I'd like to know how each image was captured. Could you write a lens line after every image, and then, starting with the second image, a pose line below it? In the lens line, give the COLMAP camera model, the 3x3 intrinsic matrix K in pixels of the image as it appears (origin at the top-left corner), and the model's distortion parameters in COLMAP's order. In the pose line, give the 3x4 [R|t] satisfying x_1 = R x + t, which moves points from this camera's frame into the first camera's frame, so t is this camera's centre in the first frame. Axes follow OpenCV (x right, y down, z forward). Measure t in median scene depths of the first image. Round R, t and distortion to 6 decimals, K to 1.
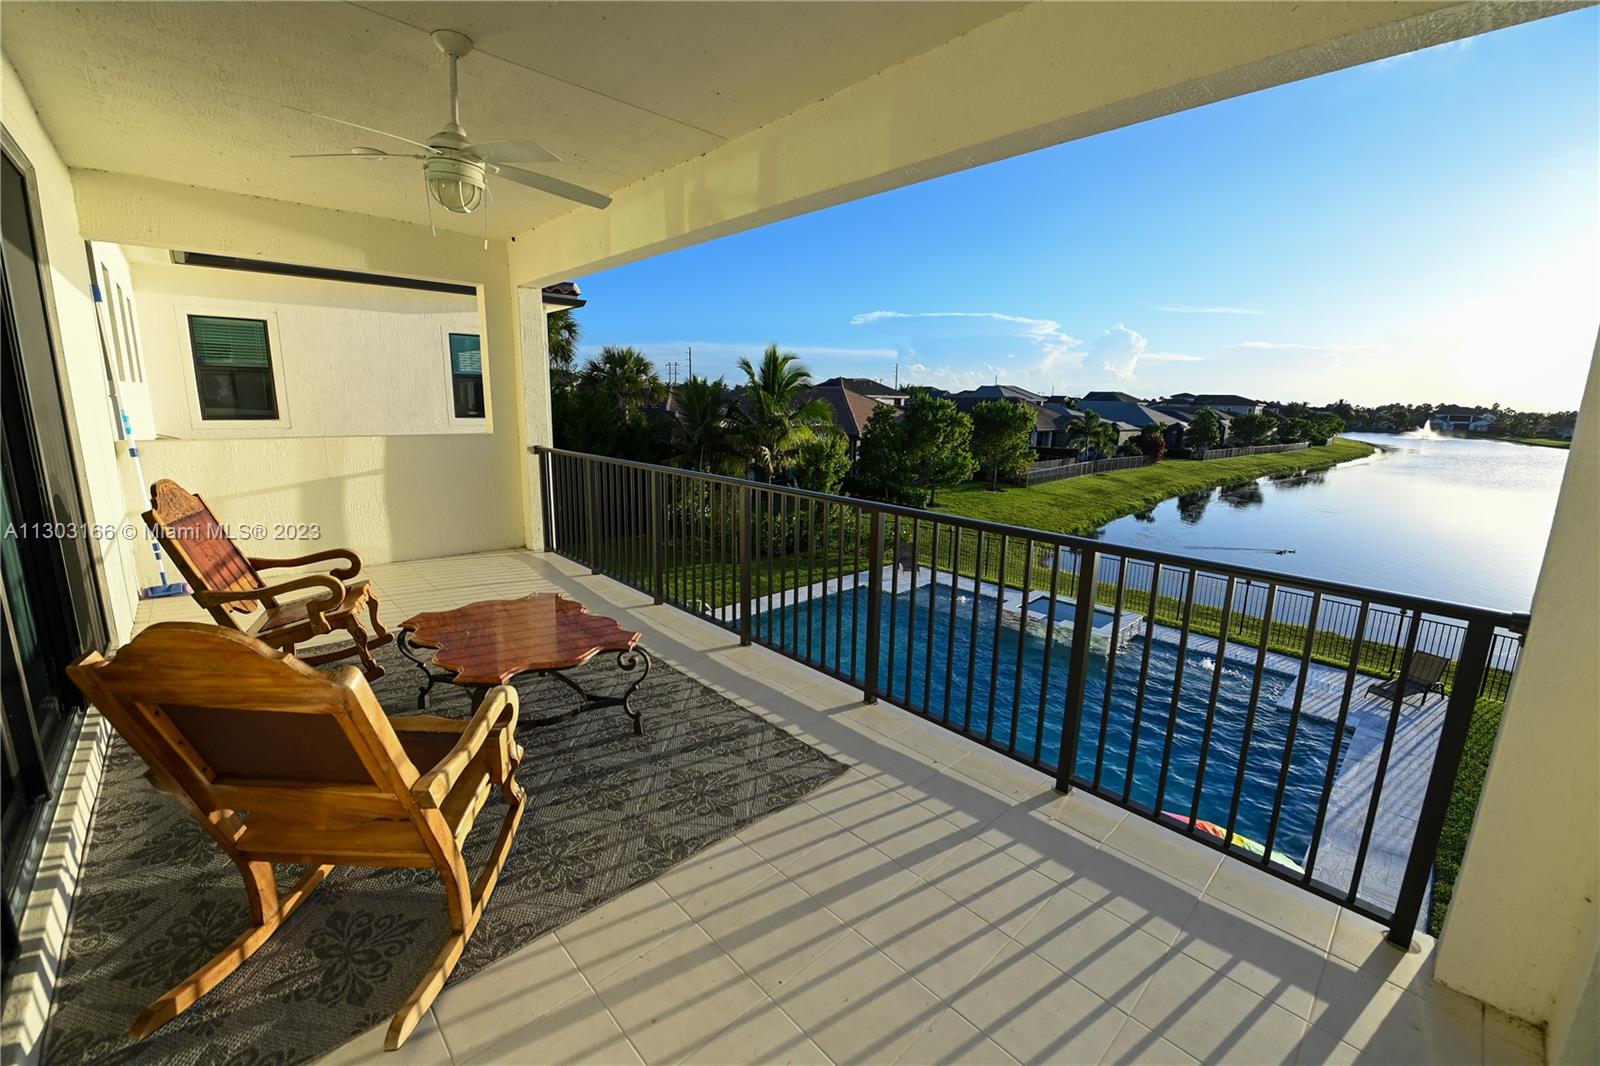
lens RADIAL K [[637.3, 0, 796.8], [0, 637.3, 528.7], [0, 0, 1]] dist [-0.015808, -0.001816]
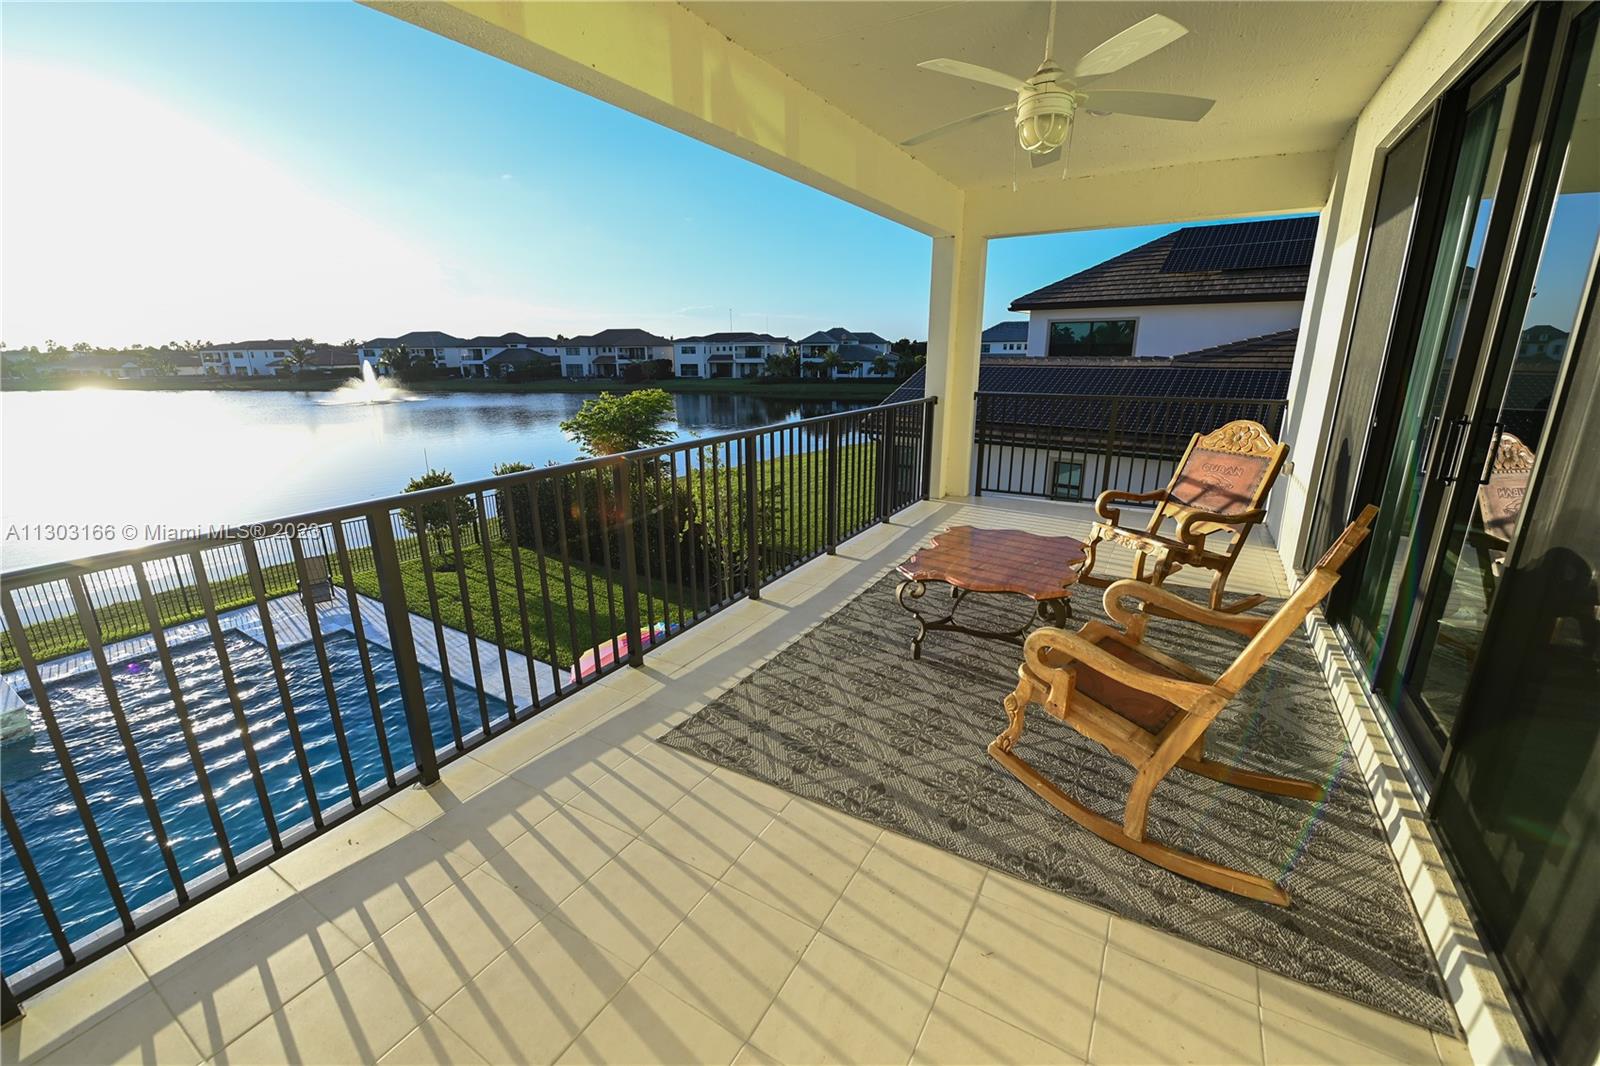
lens RADIAL K [[637.3, 0, 796.8], [0, 637.3, 528.7], [0, 0, 1]] dist [-0.015808, -0.001816]
pose [[-0.273850, -0.277915, 0.920744, -0.309088], [0.187664, 0.923499, 0.334562, -0.073953], [-0.943286, 0.264410, -0.200746, 0.351725]]
